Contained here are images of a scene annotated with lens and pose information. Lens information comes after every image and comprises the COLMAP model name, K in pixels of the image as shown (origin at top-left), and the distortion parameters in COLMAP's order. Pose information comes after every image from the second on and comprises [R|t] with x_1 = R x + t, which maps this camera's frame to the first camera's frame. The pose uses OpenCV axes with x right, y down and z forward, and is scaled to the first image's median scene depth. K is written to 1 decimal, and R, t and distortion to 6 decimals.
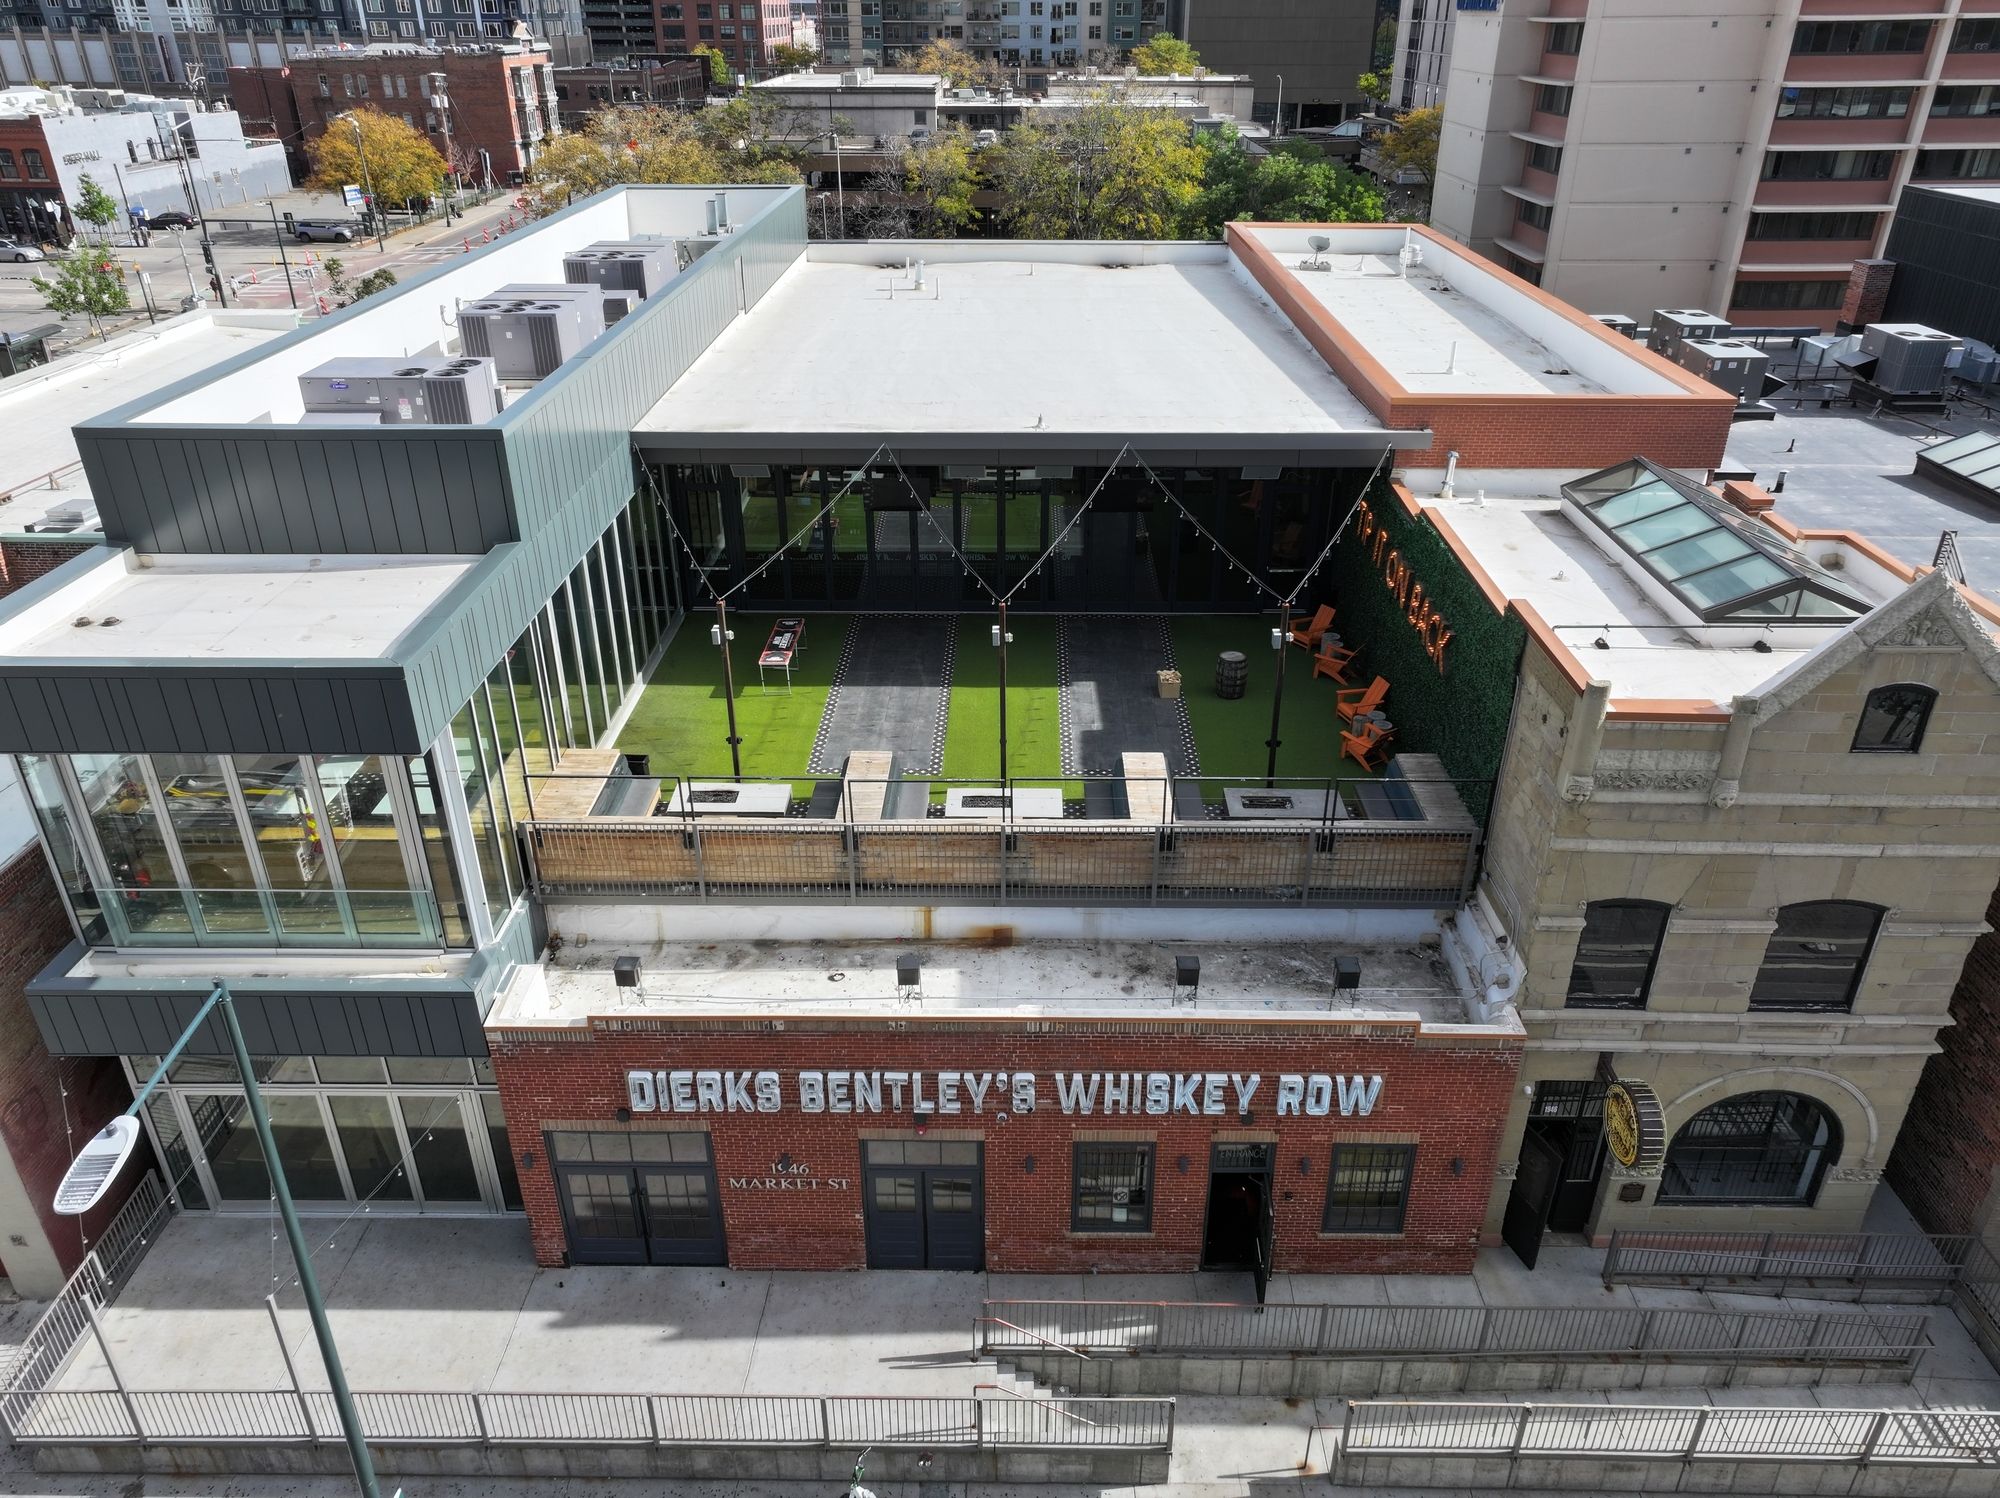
lens RADIAL K [[1397.5, 0, 1013.8], [0, 1397.5, 735.4], [0, 0, 1]] dist [-0.005099, 0.023456]
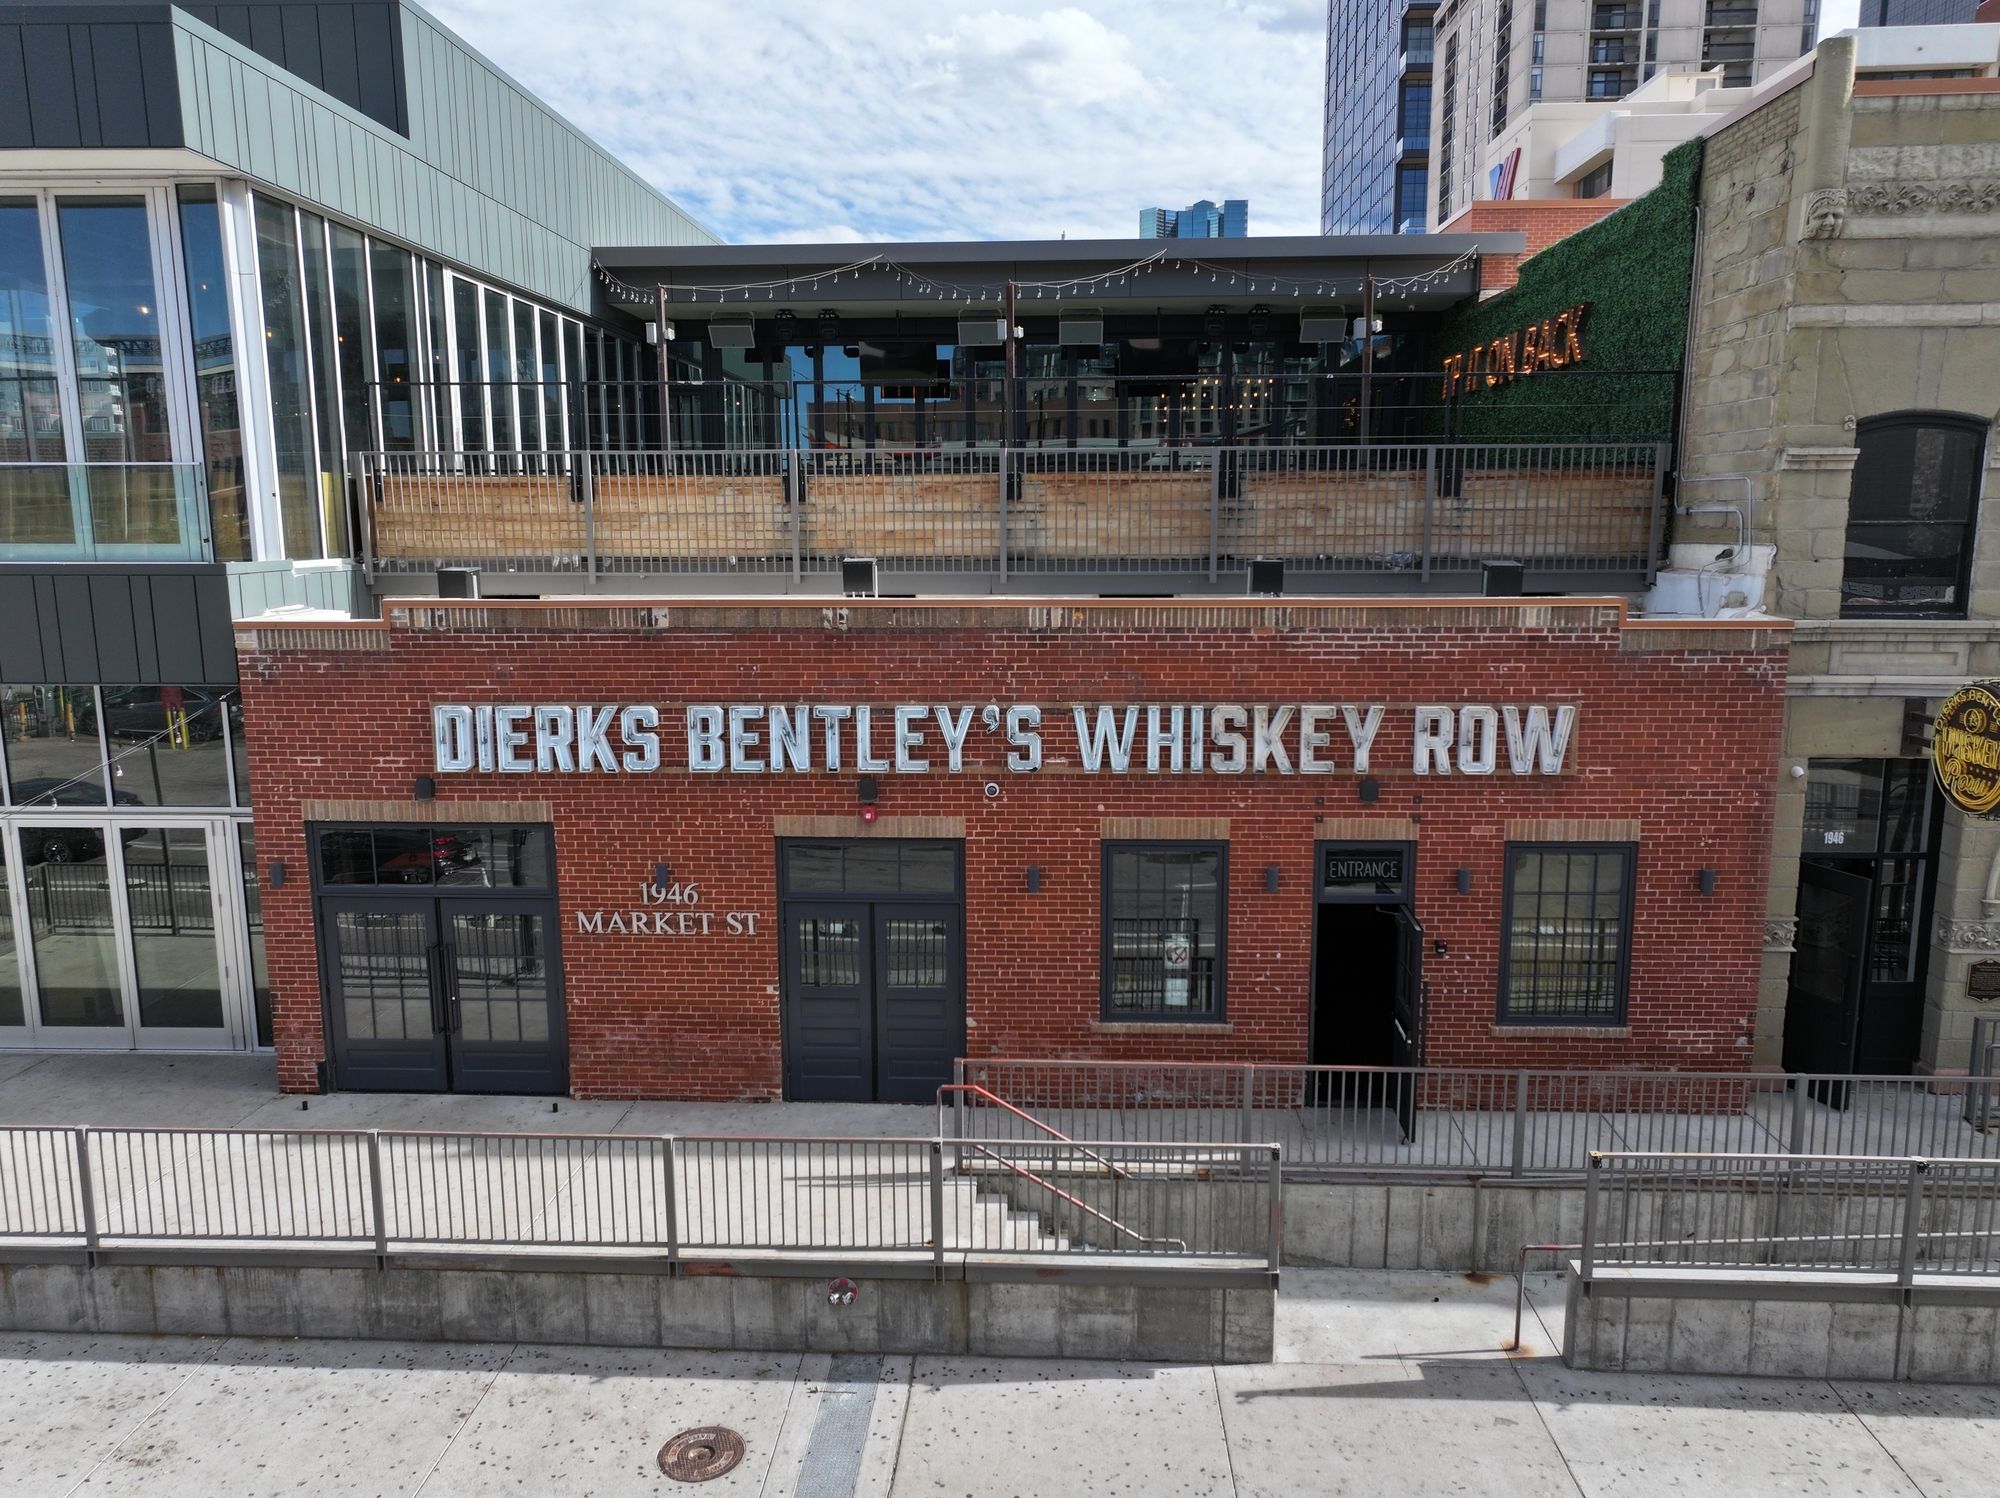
lens RADIAL K [[1397.5, 0, 1011.1], [0, 1397.5, 741.6], [0, 0, 1]] dist [-0.005099, 0.023456]
pose [[0.999352, 0.000480, -0.036000, 0.023181], [-0.011868, 0.948416, -0.316805, 0.436857], [0.033991, 0.317027, 0.947807, 0.352602]]
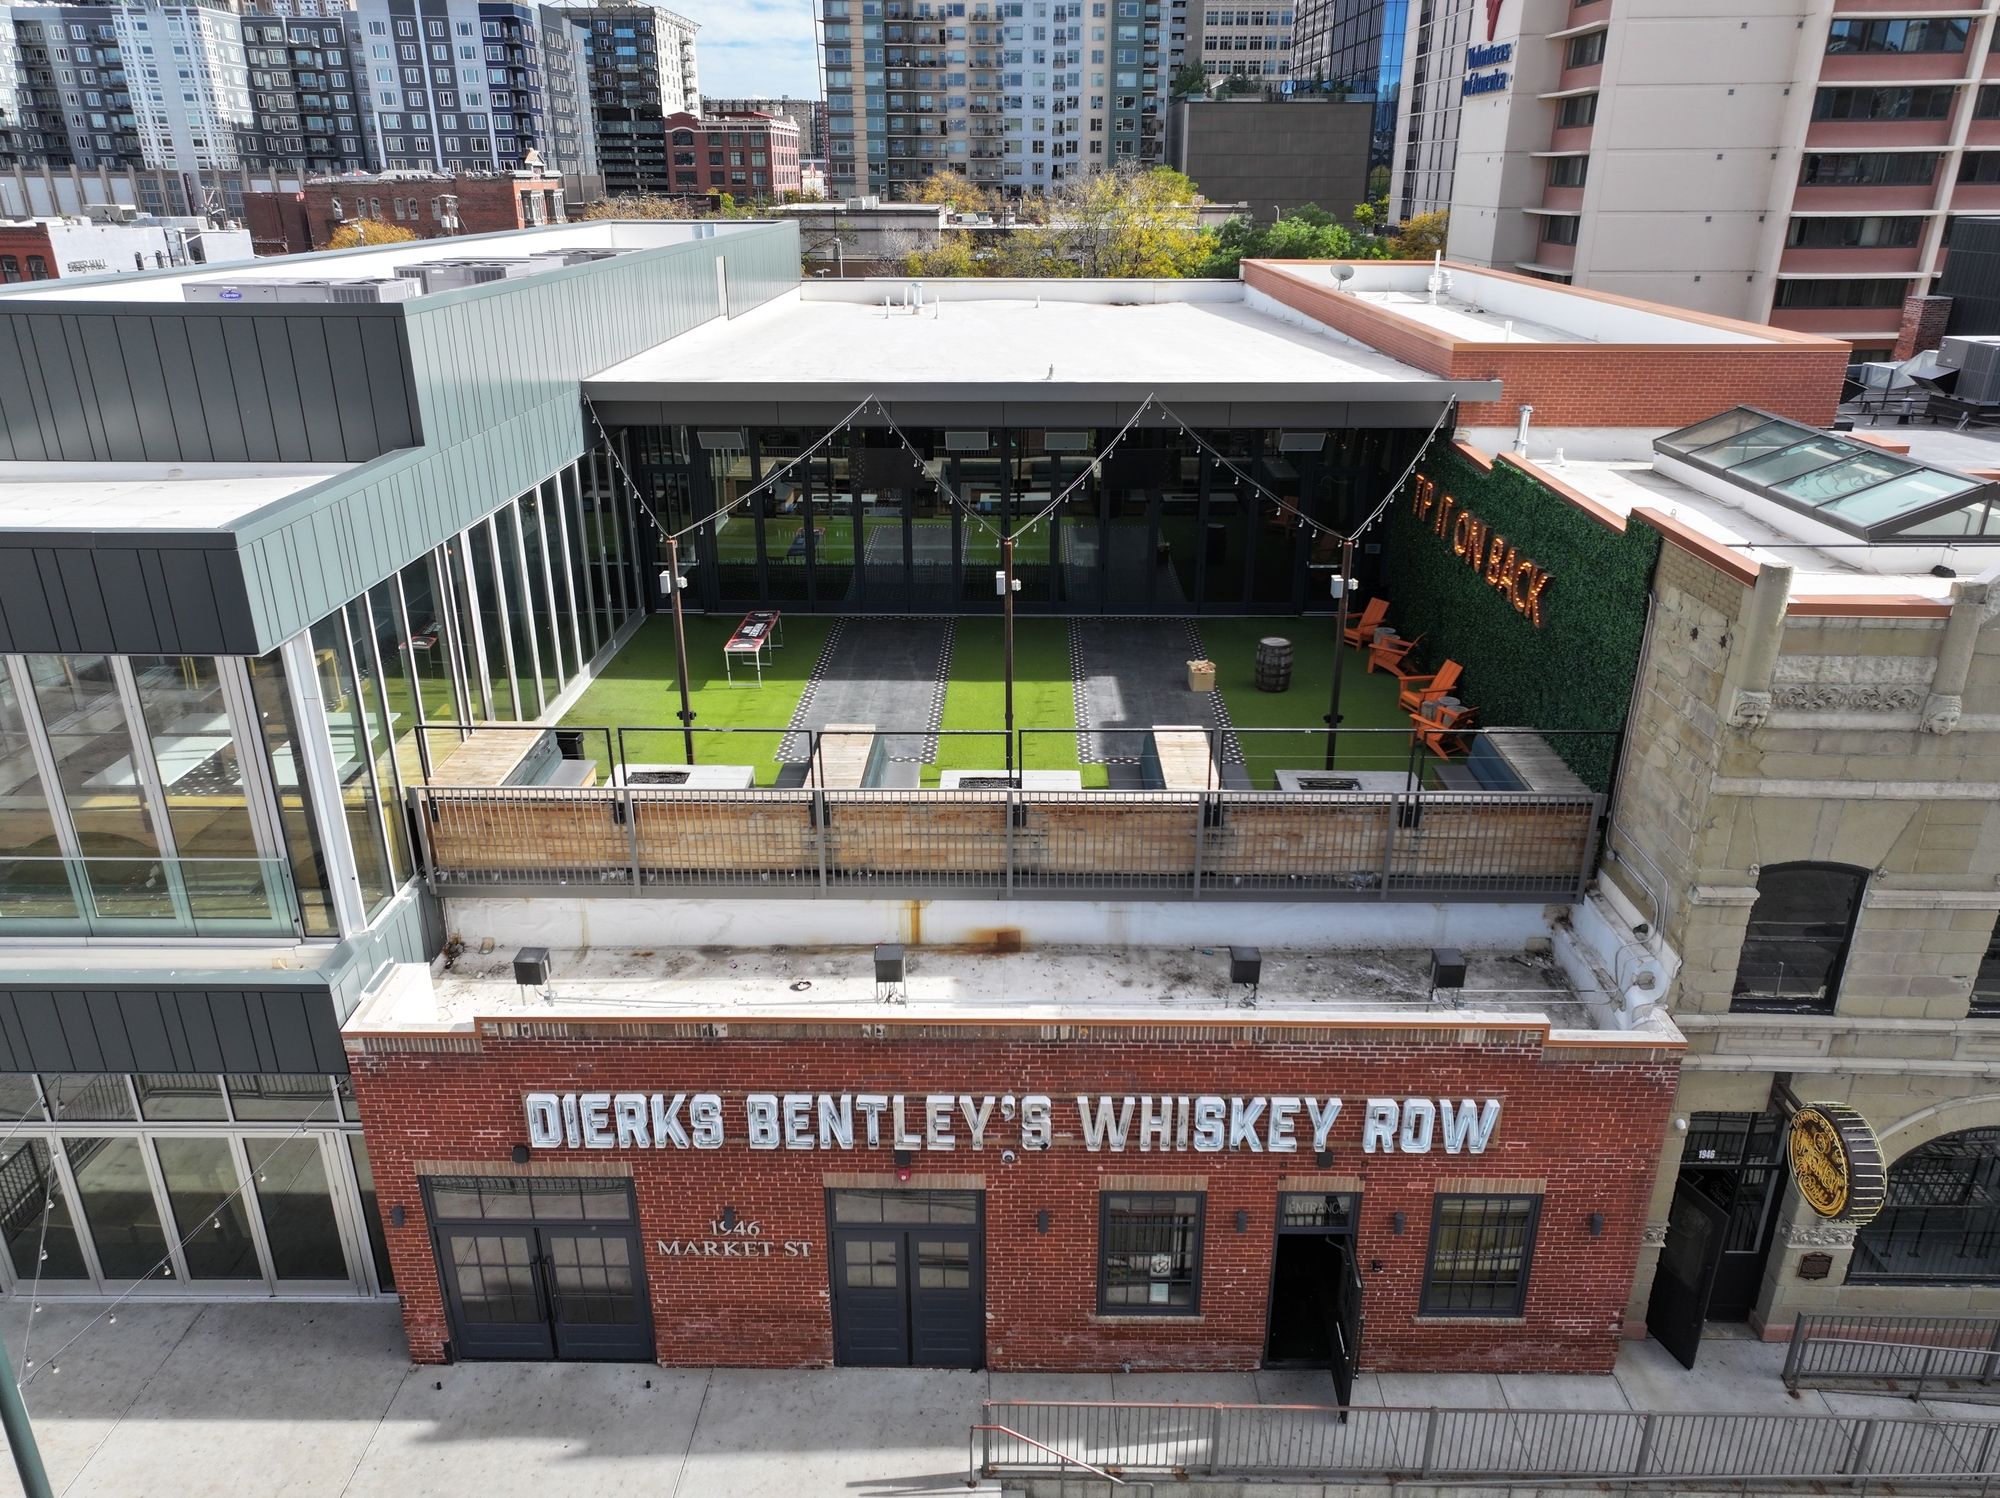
lens RADIAL K [[1397.5, 0, 1014.0], [0, 1397.5, 736.5], [0, 0, 1]] dist [-0.005099, 0.023456]
pose [[0.999999, 0.000629, -0.000809, -0.004494], [-0.000706, 0.995196, -0.097902, 0.111021], [0.000744, 0.097903, 0.995196, 0.194438]]
